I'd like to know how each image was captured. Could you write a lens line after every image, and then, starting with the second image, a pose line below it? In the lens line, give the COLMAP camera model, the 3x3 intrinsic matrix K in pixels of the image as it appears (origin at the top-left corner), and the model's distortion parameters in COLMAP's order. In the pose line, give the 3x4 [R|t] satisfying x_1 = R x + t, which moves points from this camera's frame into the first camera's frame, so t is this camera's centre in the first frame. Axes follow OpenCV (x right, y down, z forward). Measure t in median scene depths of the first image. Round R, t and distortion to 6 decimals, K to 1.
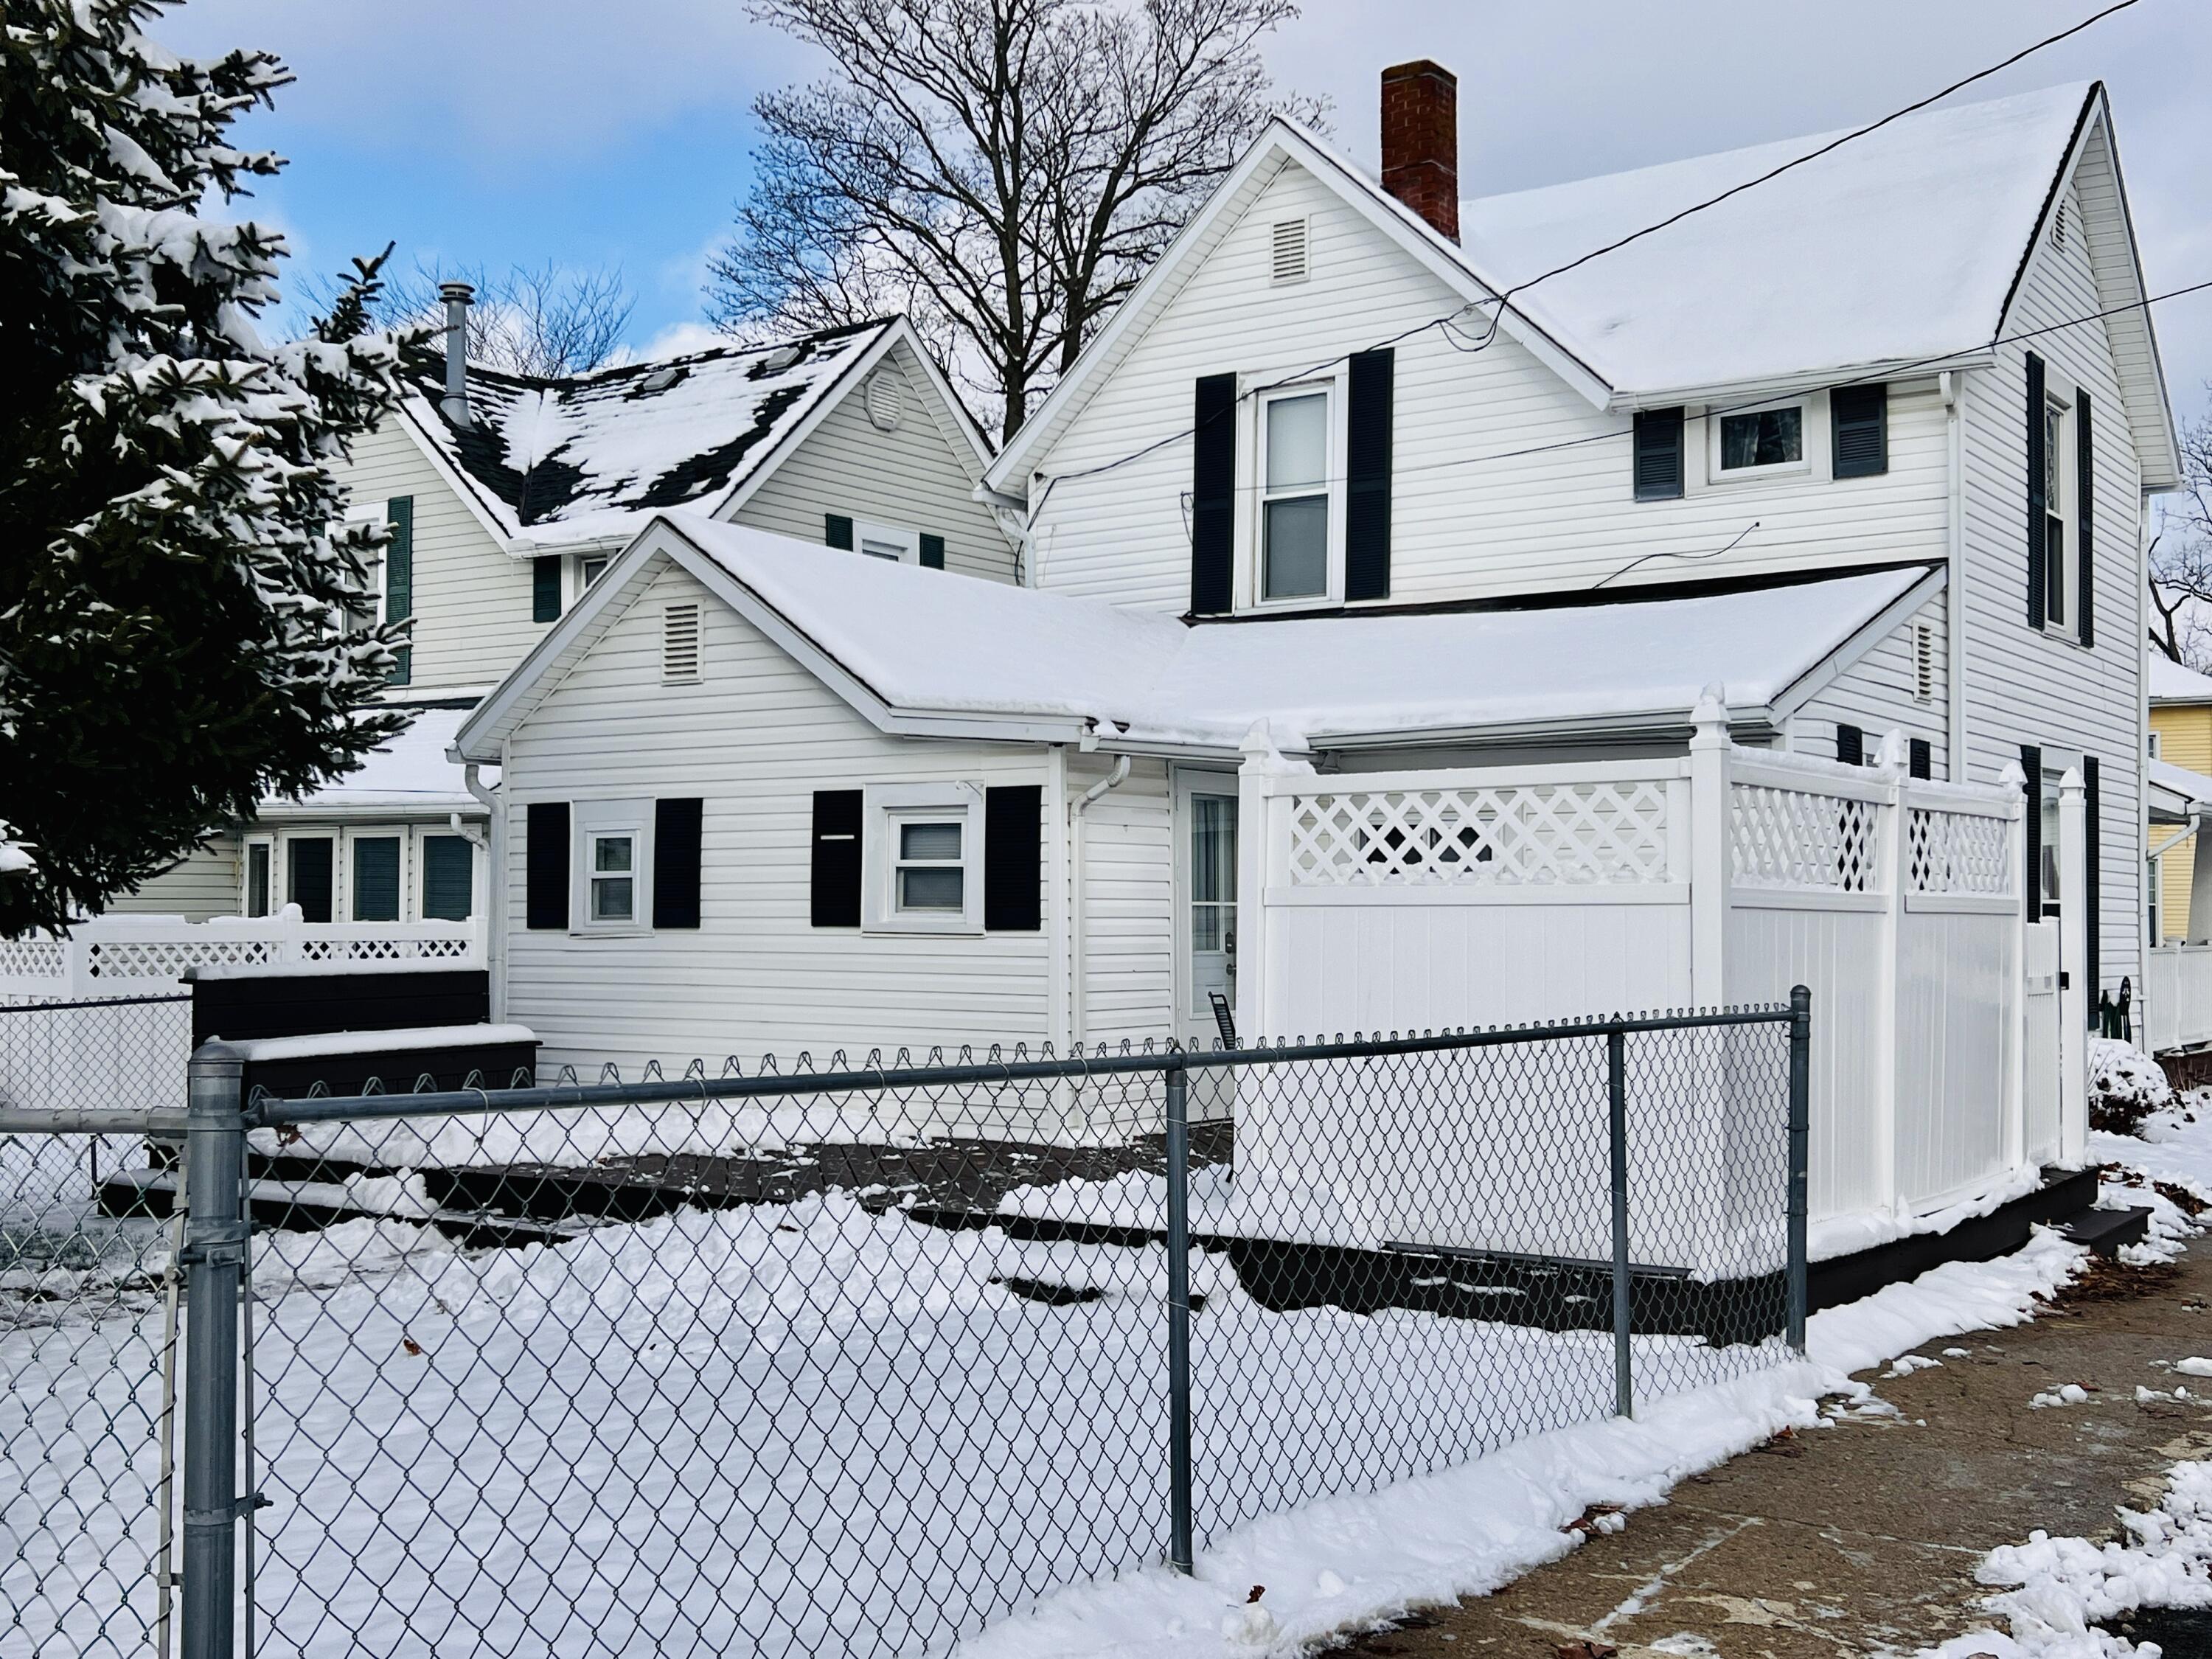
lens RADIAL K [[2415.1, 0, 1106.0], [0, 2415.1, 829.5], [0, 0, 1]] dist [0.167581, -0.415321]
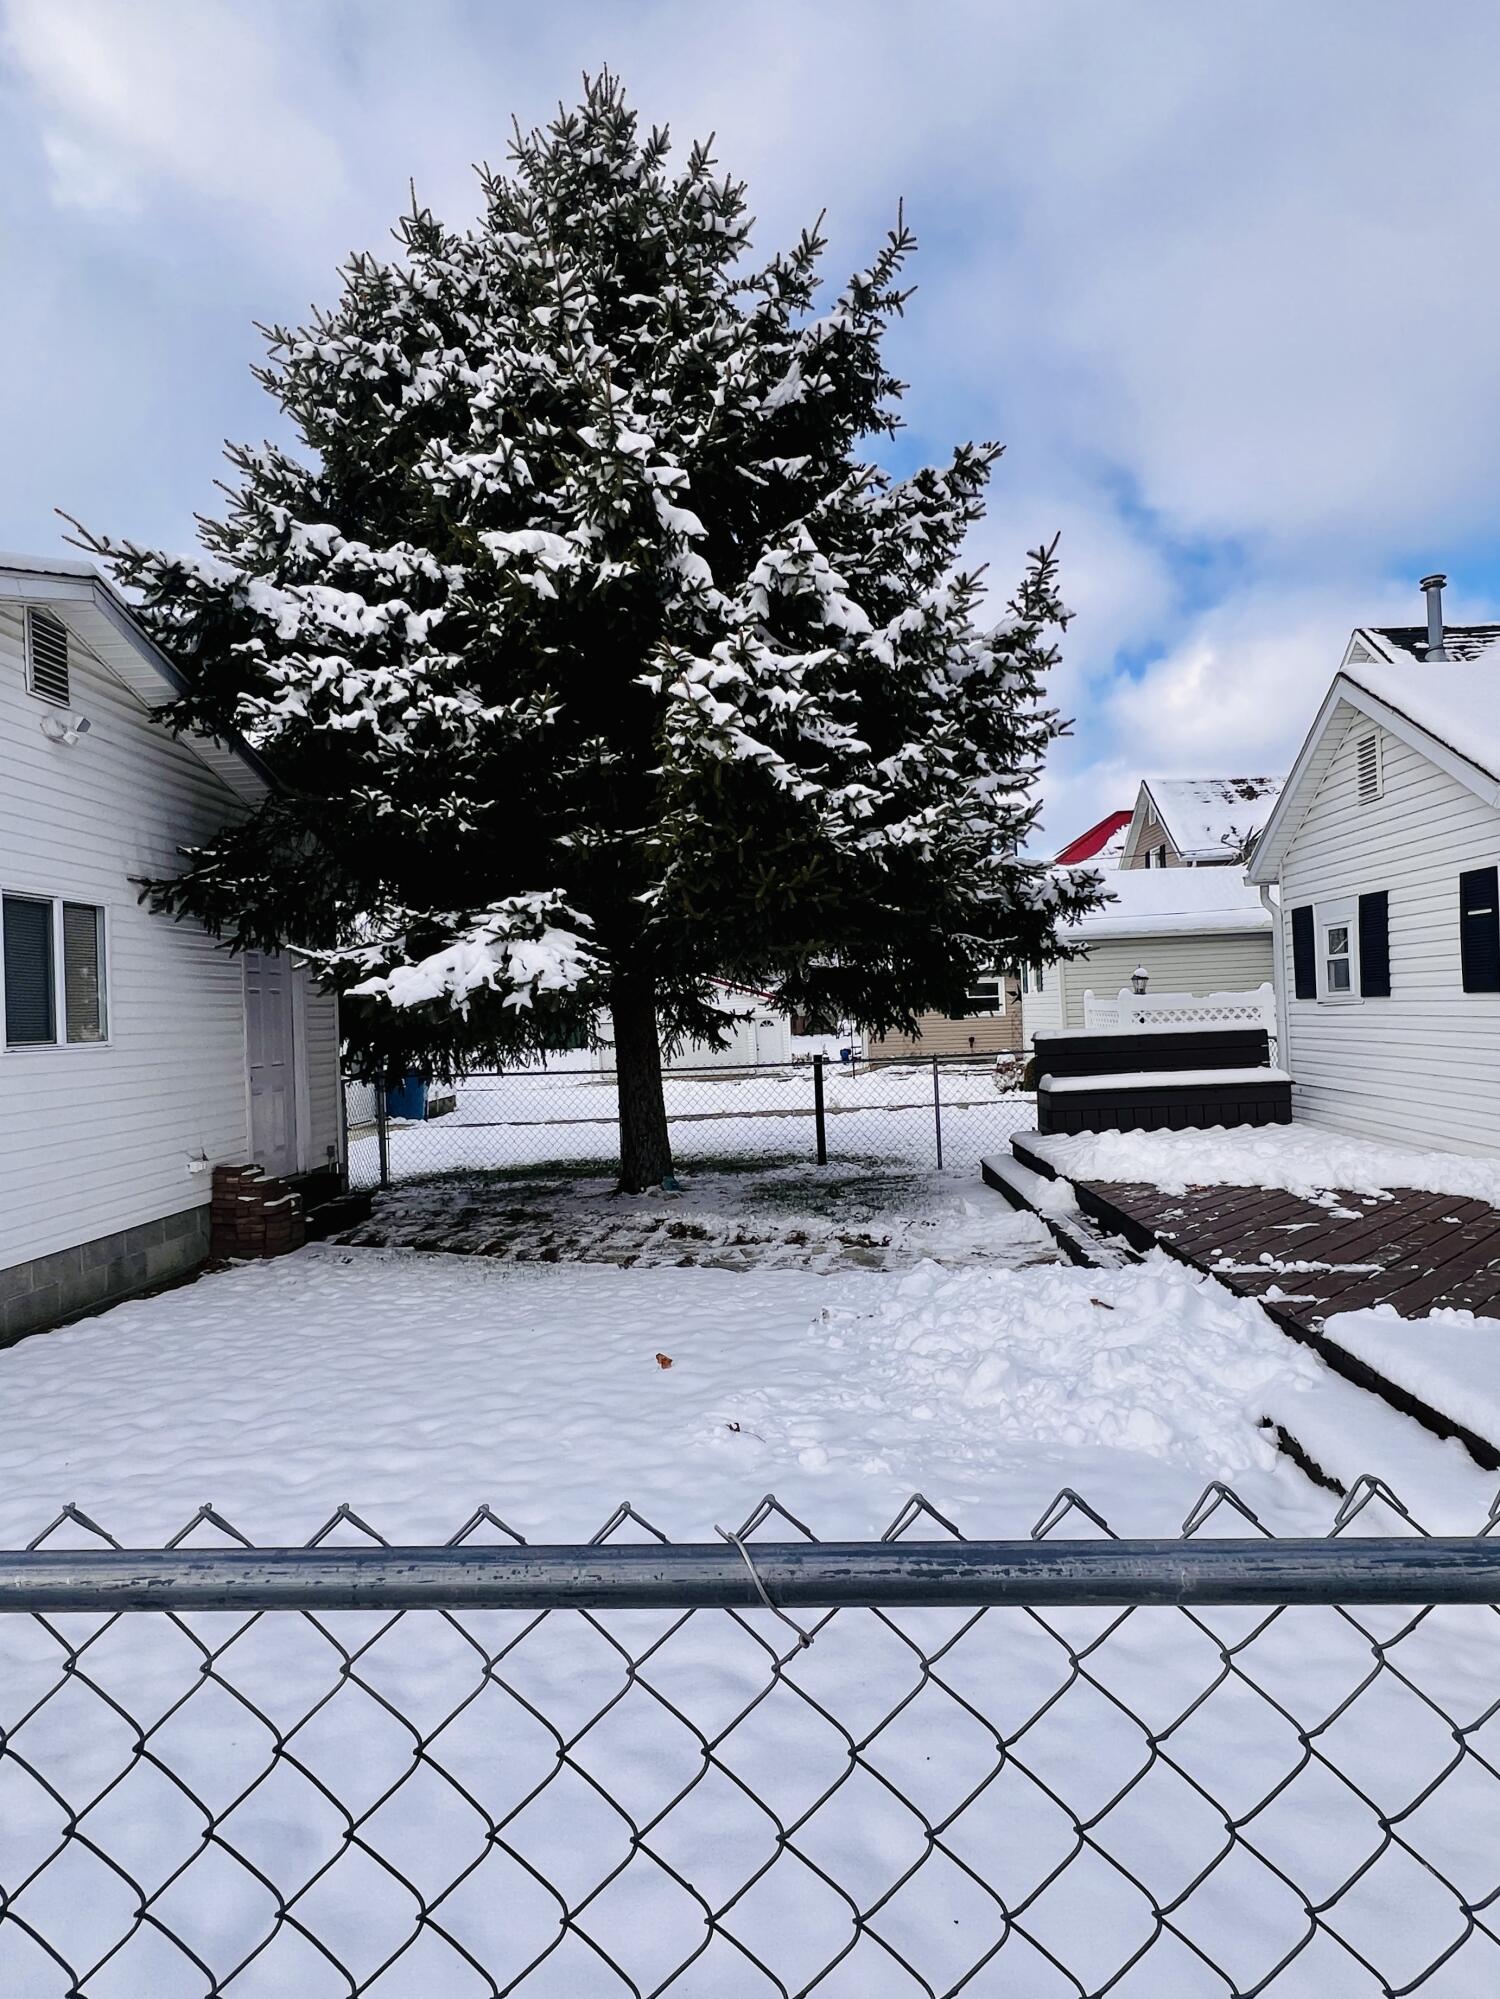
lens RADIAL K [[1053.1, 0, 750.0], [0, 1053.1, 999.5], [0, 0, 1]] dist [0.021686, 0.000162]
pose [[0.532145, -0.028550, -0.846172, 0.113907], [0.066926, 0.997722, 0.008426, 0.015524], [0.844004, -0.061115, 0.532843, 0.427229]]
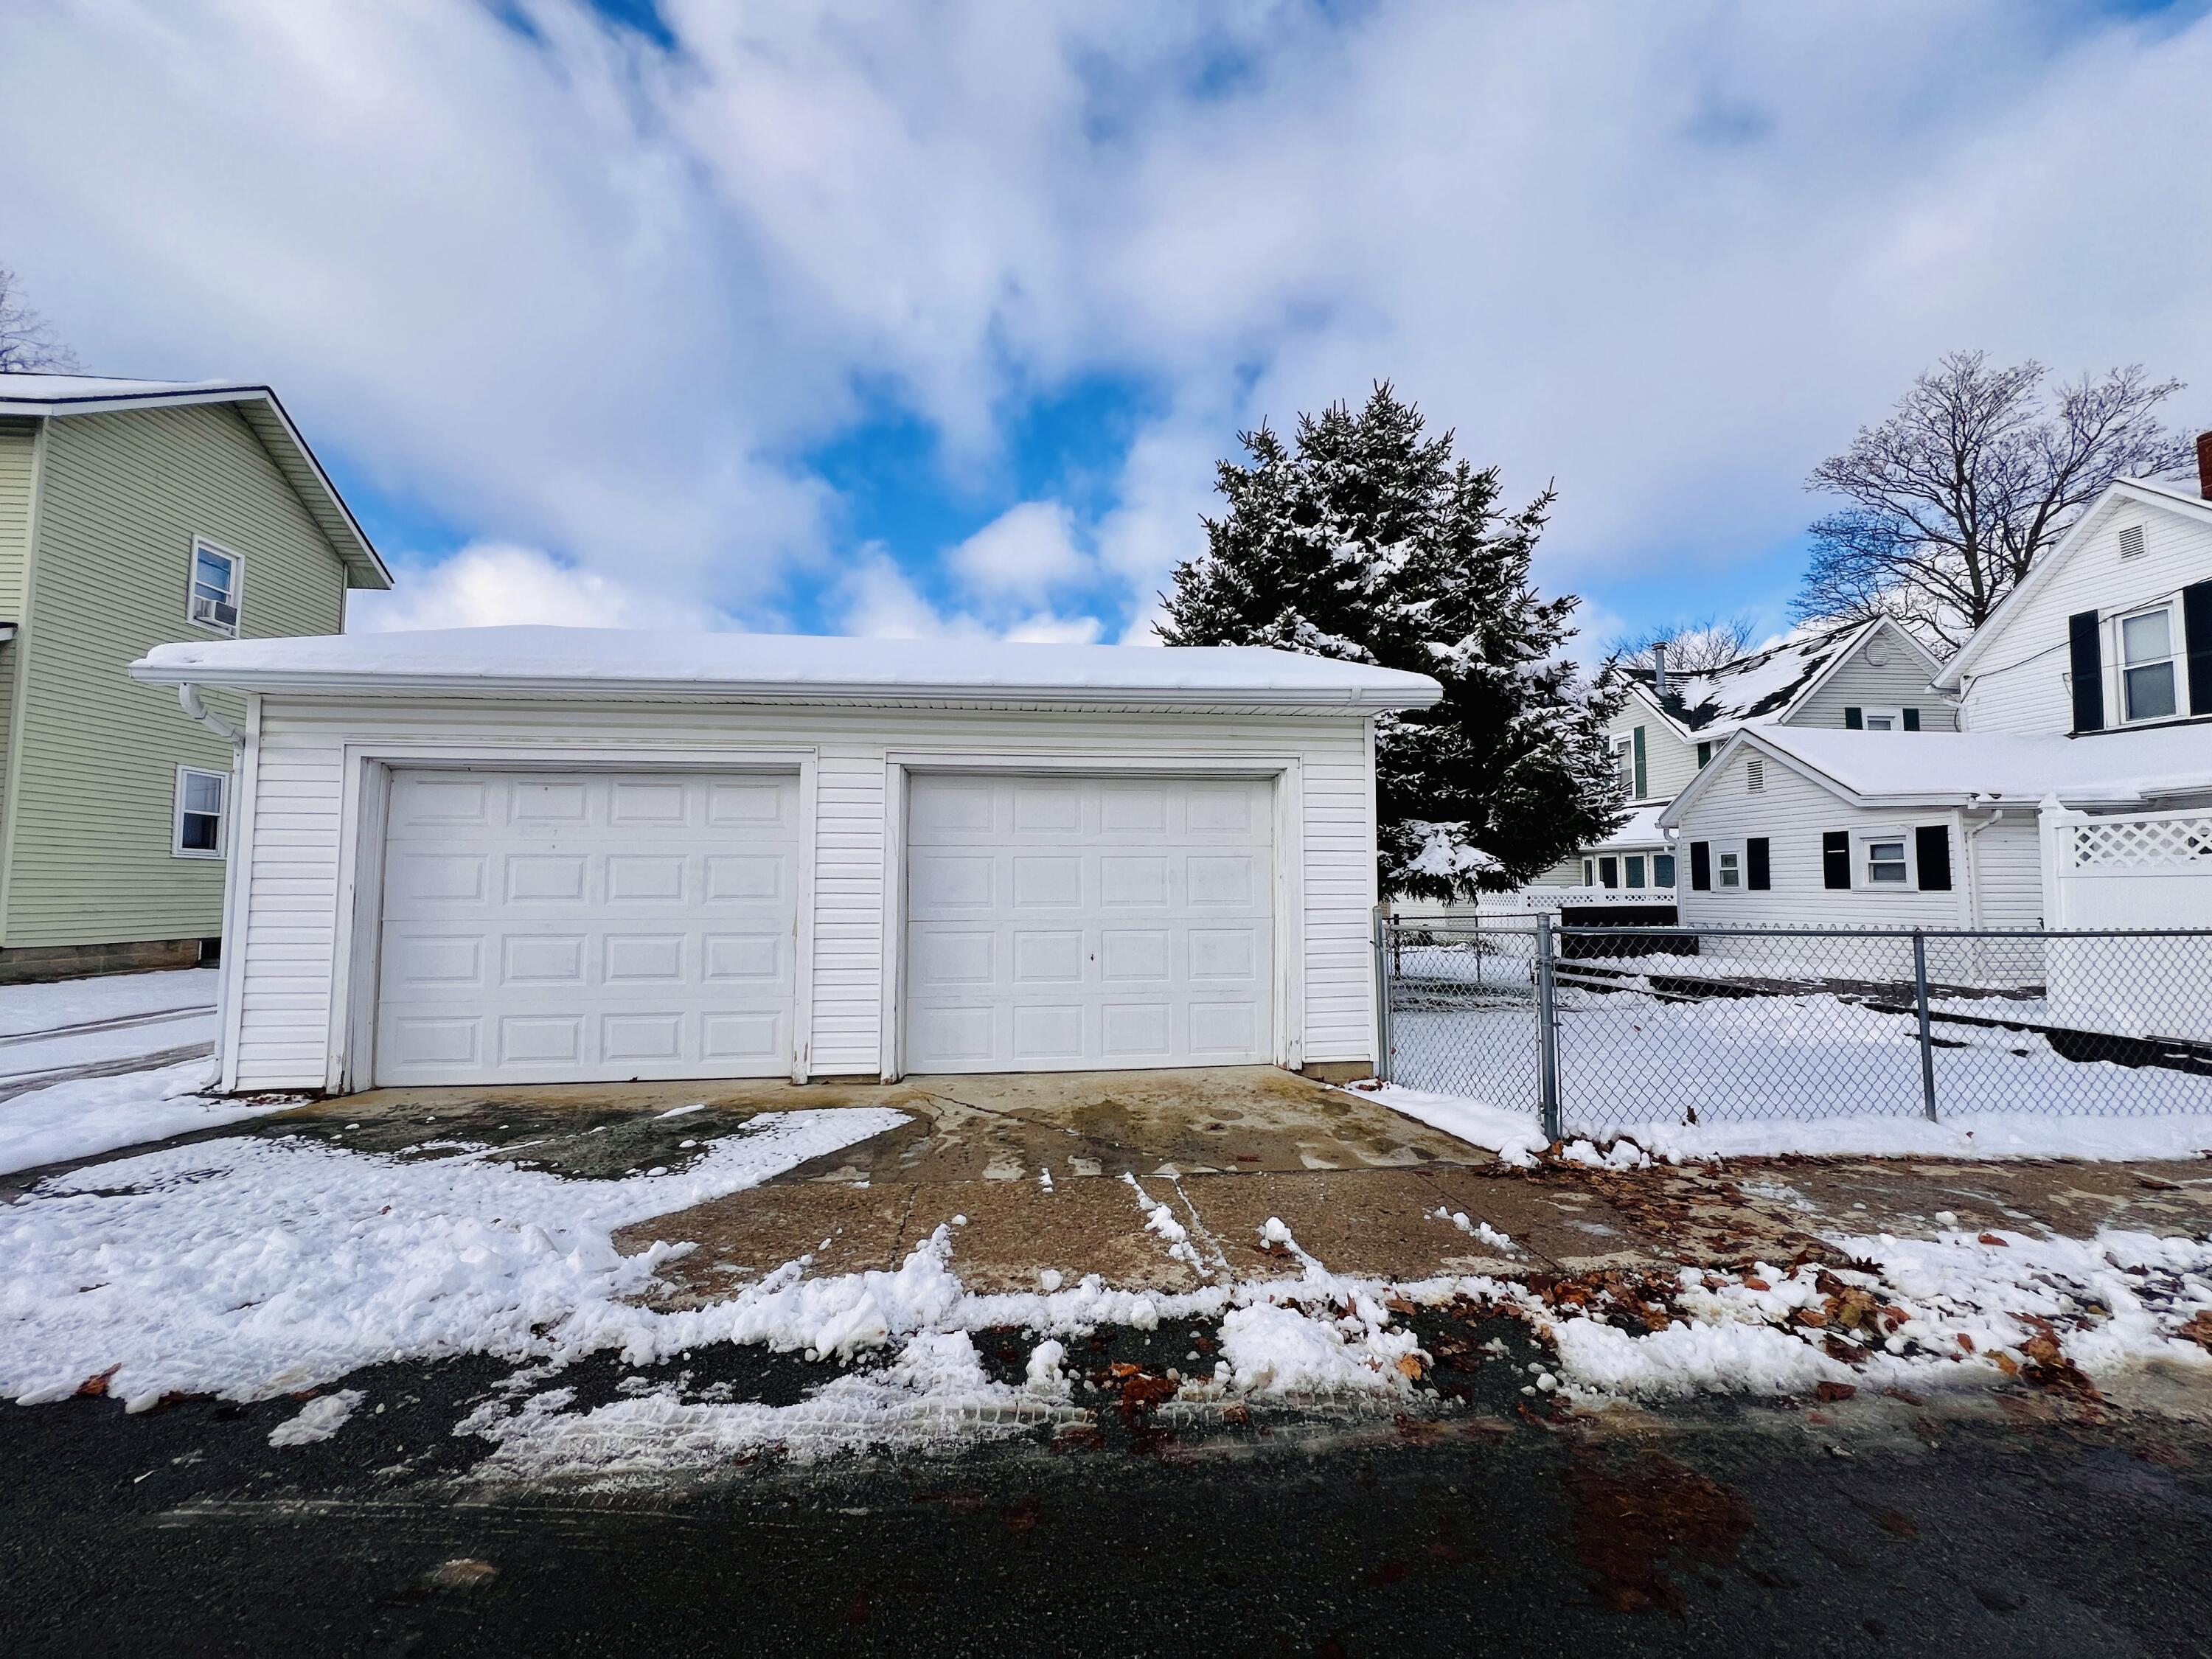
lens RADIAL K [[885.9, 0, 1103.6], [0, 885.9, 837.8], [0, 0, 1]] dist [-0.001973, 0.000299]
pose [[0.666398, -0.046414, -0.744150, 0.053772], [0.030792, 0.998922, -0.034731, -0.002054], [0.744960, 0.000231, 0.667109, -0.113789]]
